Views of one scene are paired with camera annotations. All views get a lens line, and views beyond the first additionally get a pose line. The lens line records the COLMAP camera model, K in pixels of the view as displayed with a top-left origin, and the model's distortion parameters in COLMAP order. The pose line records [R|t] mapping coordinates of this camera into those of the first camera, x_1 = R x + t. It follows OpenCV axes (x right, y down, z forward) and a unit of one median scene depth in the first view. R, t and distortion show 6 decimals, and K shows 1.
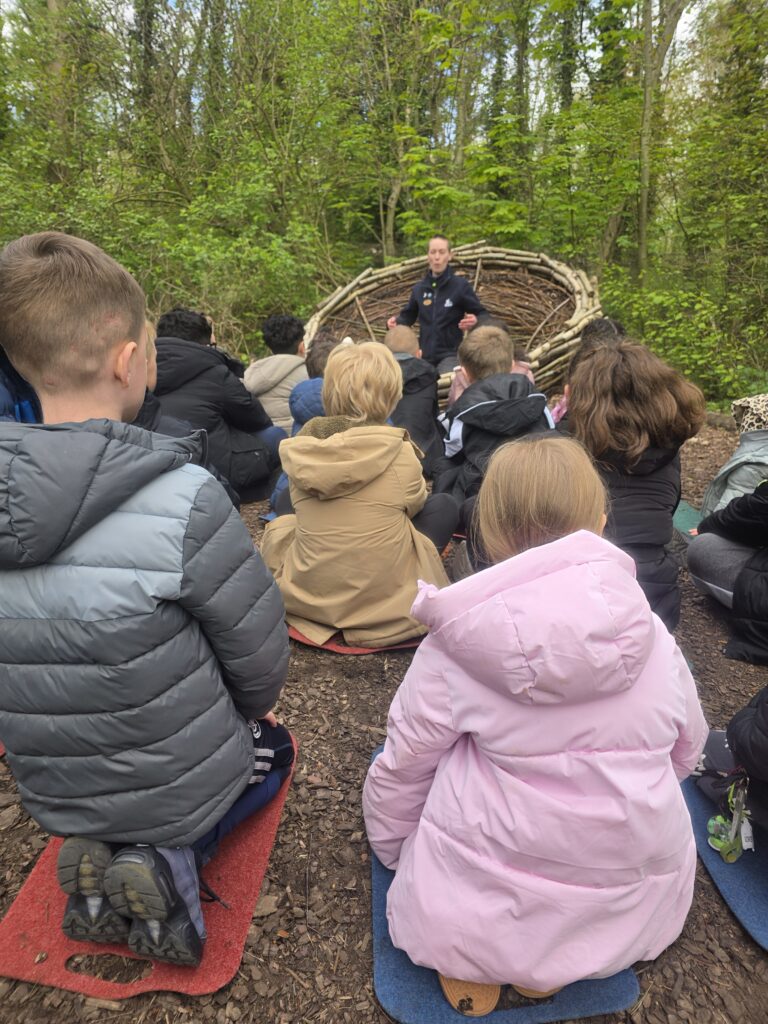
lens RADIAL K [[688.7, 0, 377.5], [0, 688.7, 516.6], [0, 0, 1]] dist [0.069225, -0.062306]
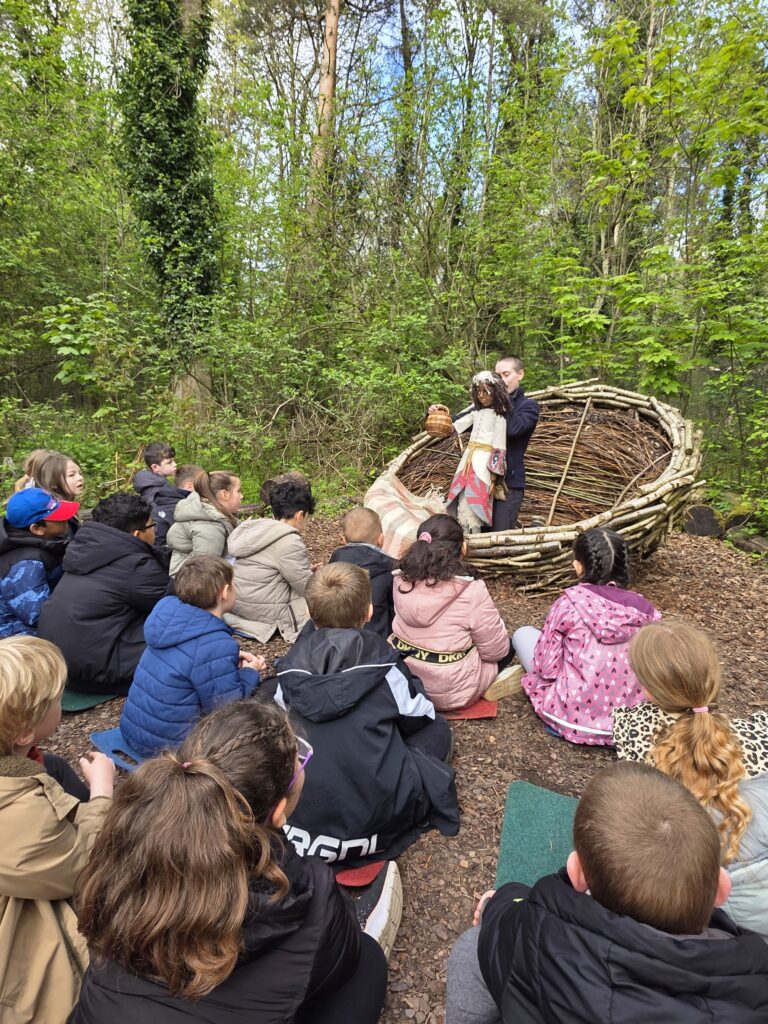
lens RADIAL K [[610.1, 0, 378.5], [0, 610.1, 501.9], [0, 0, 1]] dist [-0.002922, 0.002846]
pose [[0.932565, 0.088715, -0.349932, 0.202633], [-0.126245, 0.988273, -0.085895, -0.133729], [0.338208, 0.124280, 0.932829, 0.156134]]
